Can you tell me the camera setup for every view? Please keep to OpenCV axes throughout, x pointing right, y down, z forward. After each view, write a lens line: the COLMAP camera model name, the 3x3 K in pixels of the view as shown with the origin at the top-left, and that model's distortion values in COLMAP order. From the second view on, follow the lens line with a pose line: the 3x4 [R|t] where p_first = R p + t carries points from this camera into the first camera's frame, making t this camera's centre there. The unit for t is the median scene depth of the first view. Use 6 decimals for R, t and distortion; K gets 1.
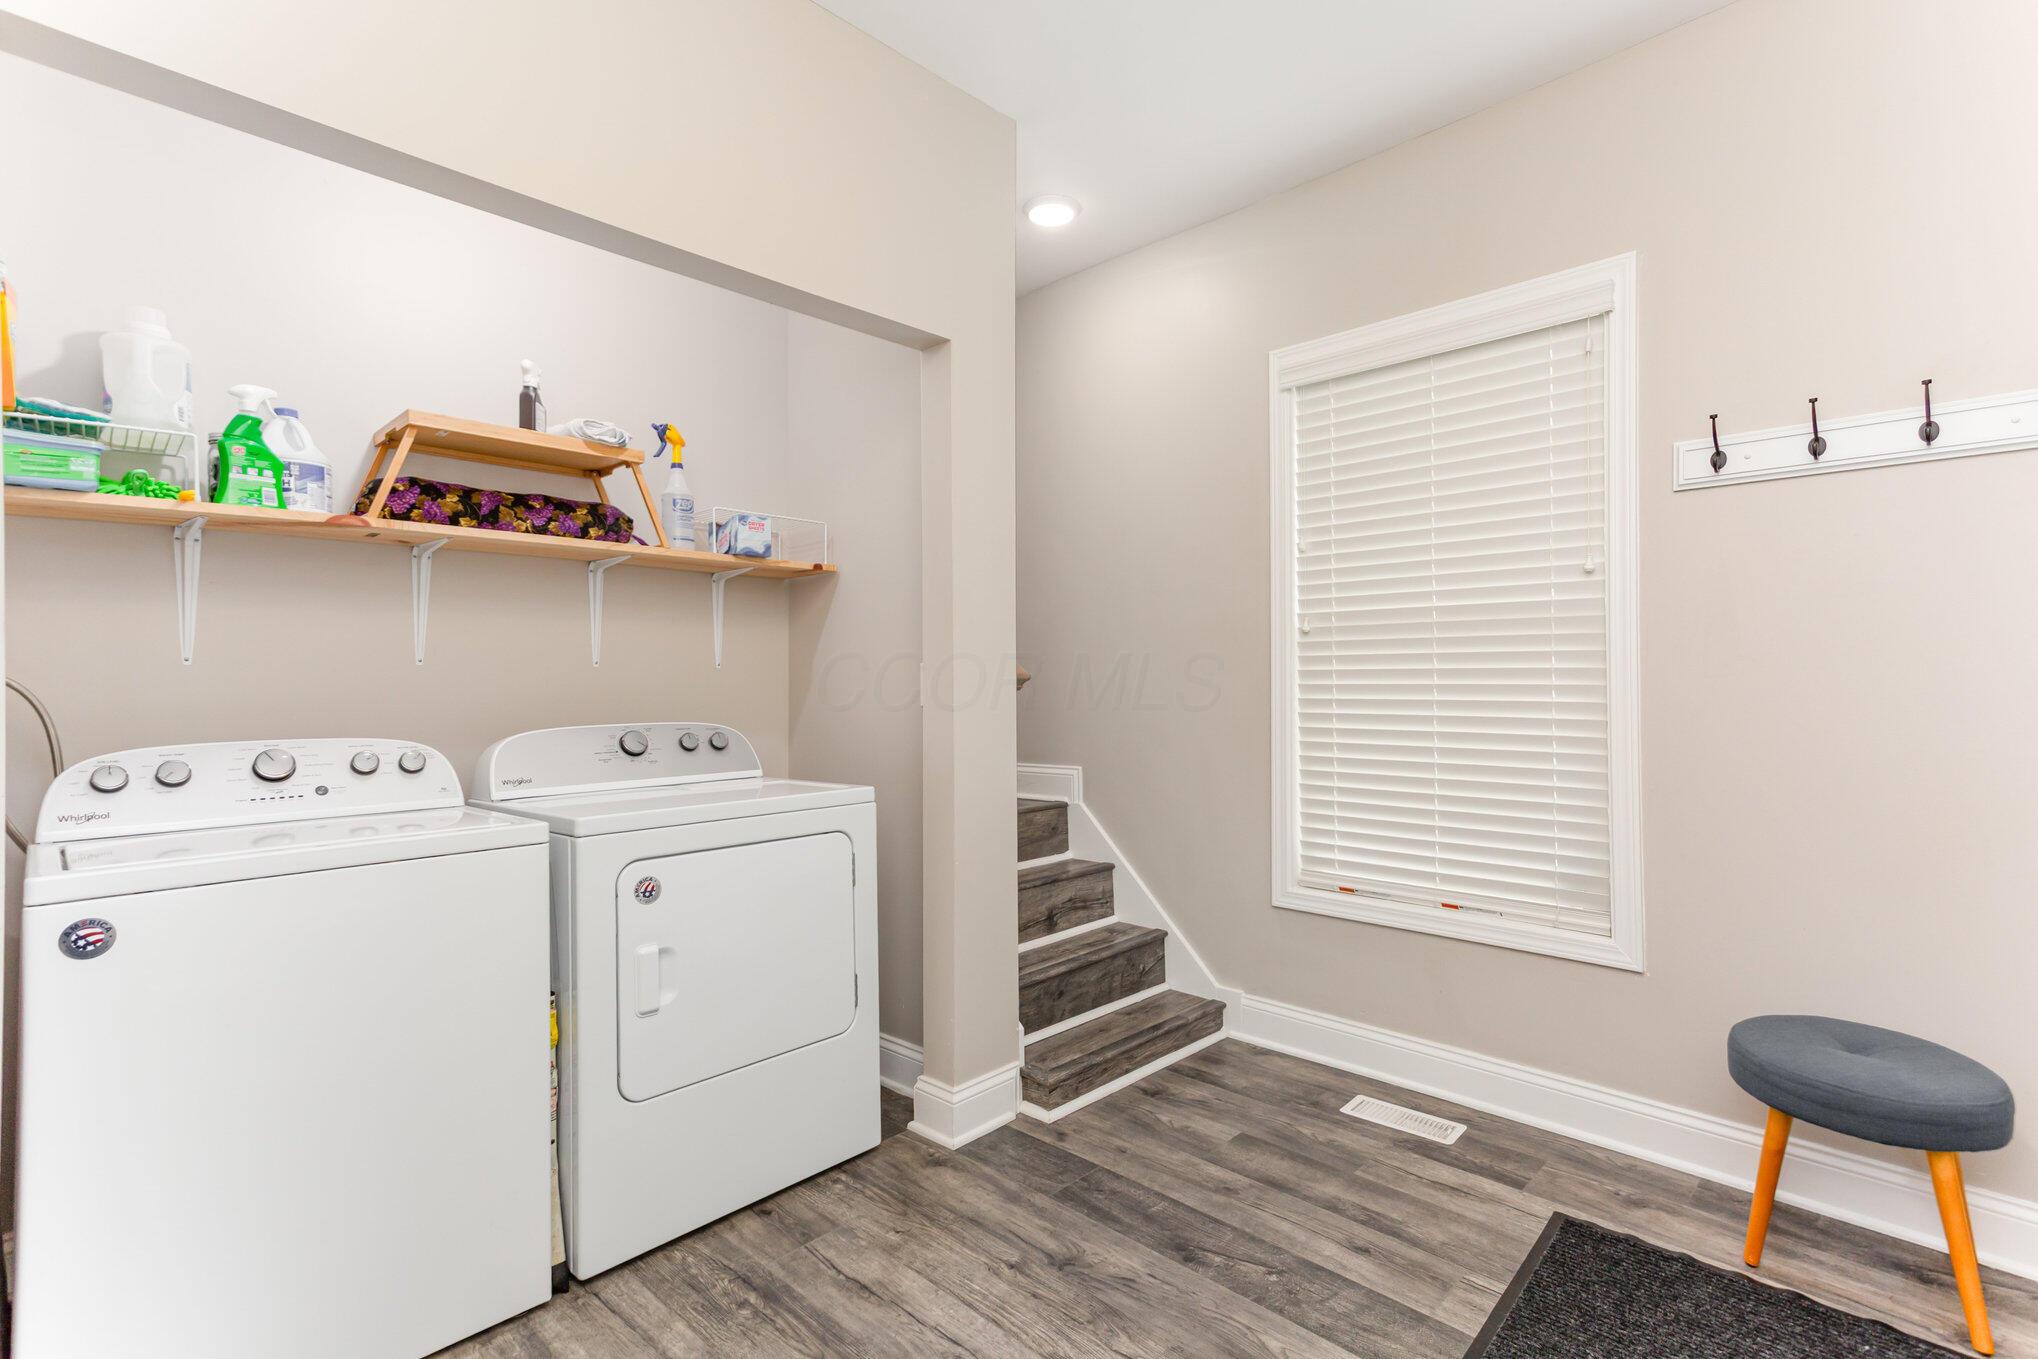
lens RADIAL K [[914.9, 0, 977.5], [0, 914.9, 677.8], [0, 0, 1]] dist [0.018132, -0.000019]
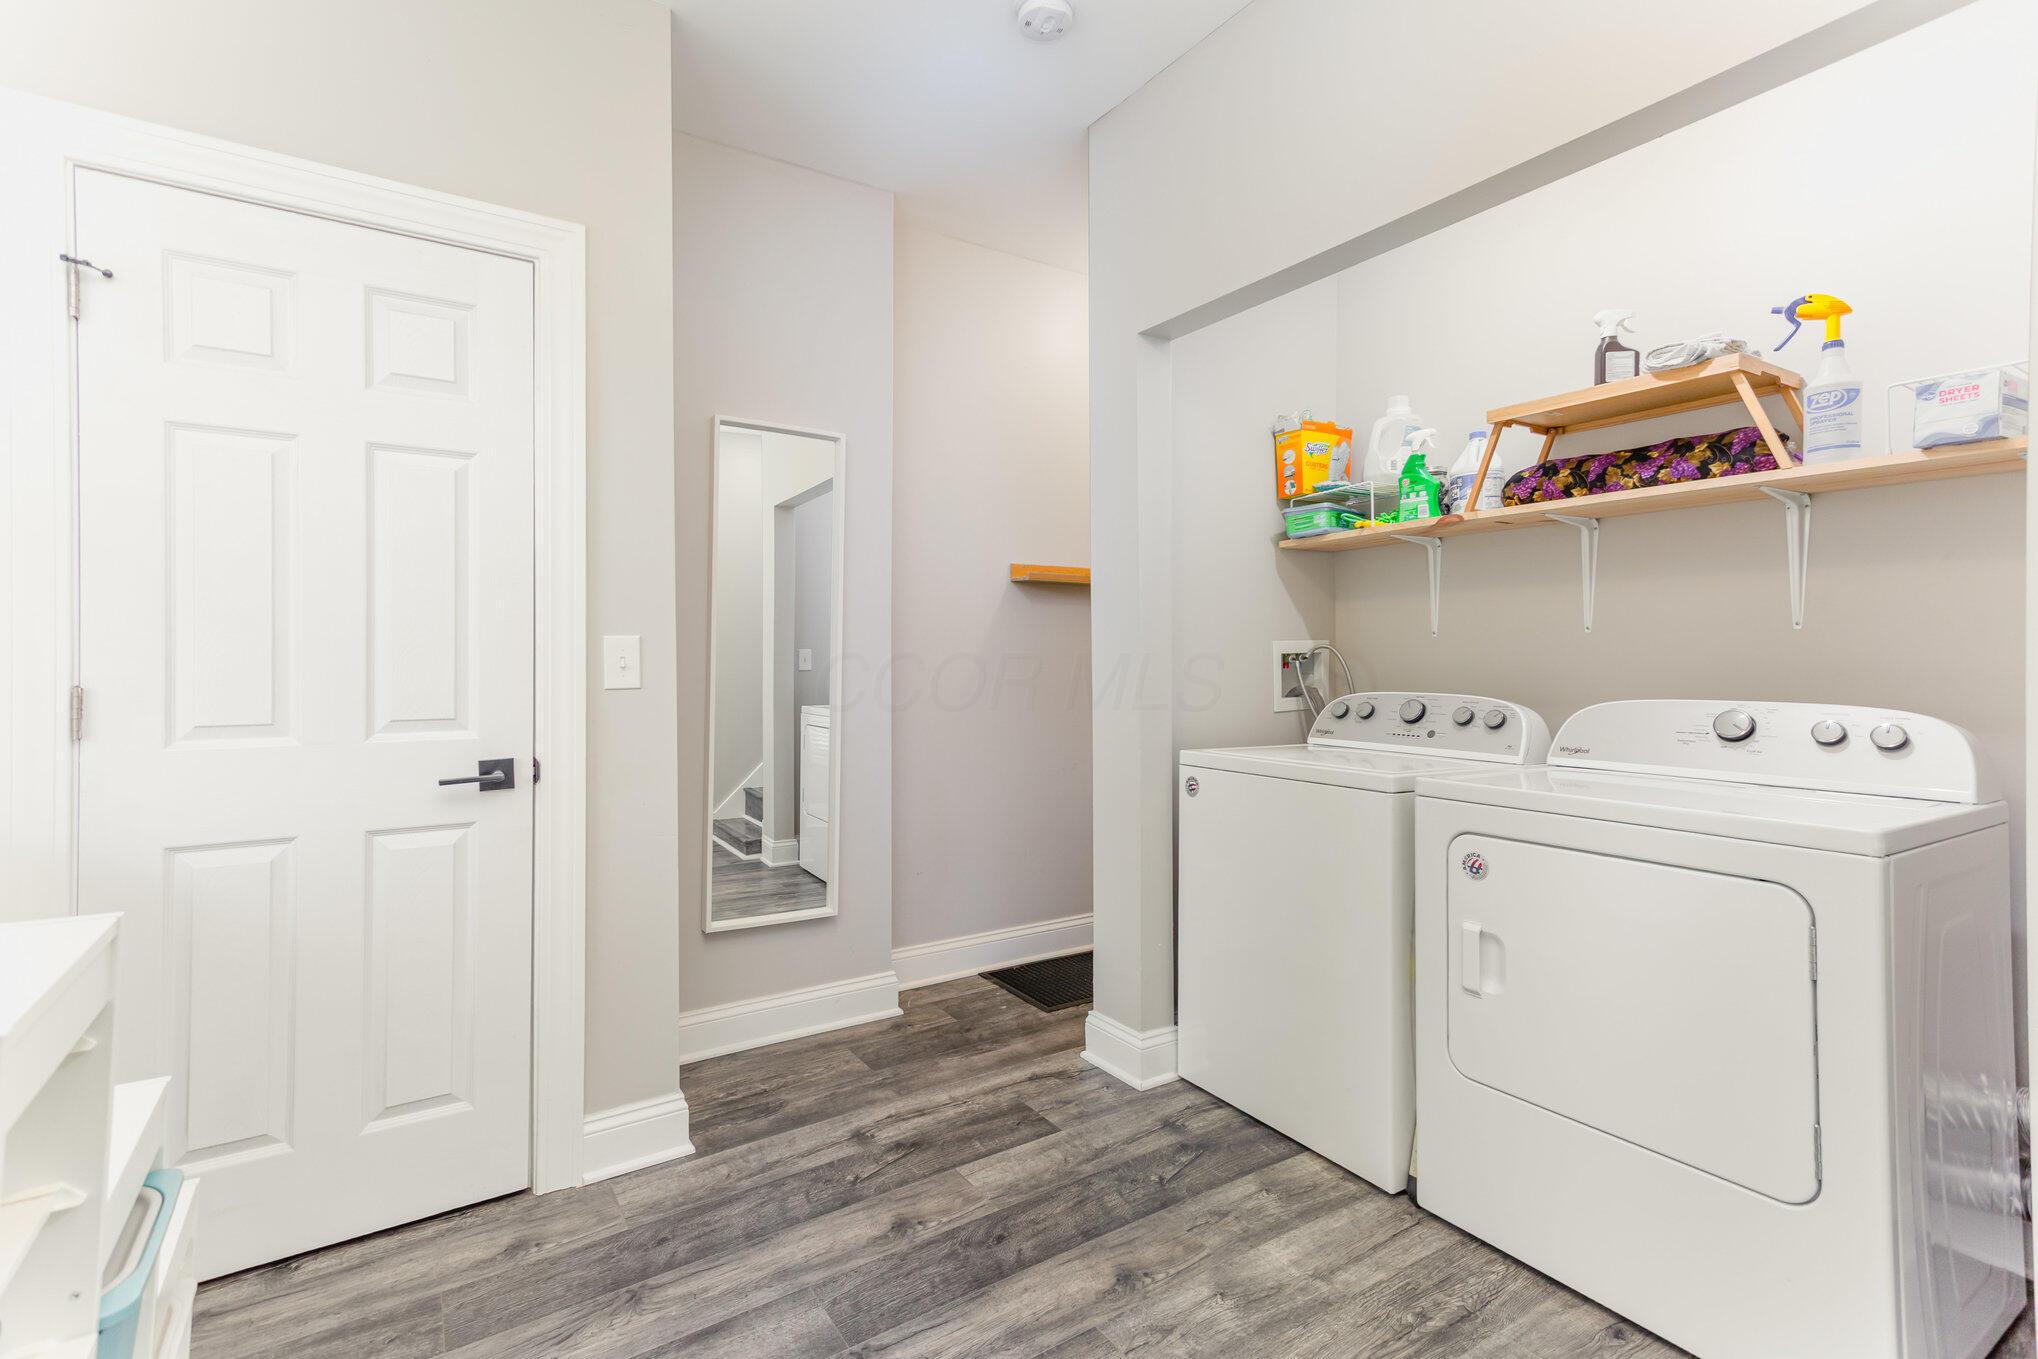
lens RADIAL K [[961.8, 0, 1018.7], [0, 961.8, 628.4], [0, 0, 1]] dist [0.001459, 0.000184]
pose [[-0.203253, -0.017849, -0.978964, 0.609993], [0.011770, 0.999717, -0.020671, -0.003848], [0.979056, -0.015724, -0.202985, 0.609360]]
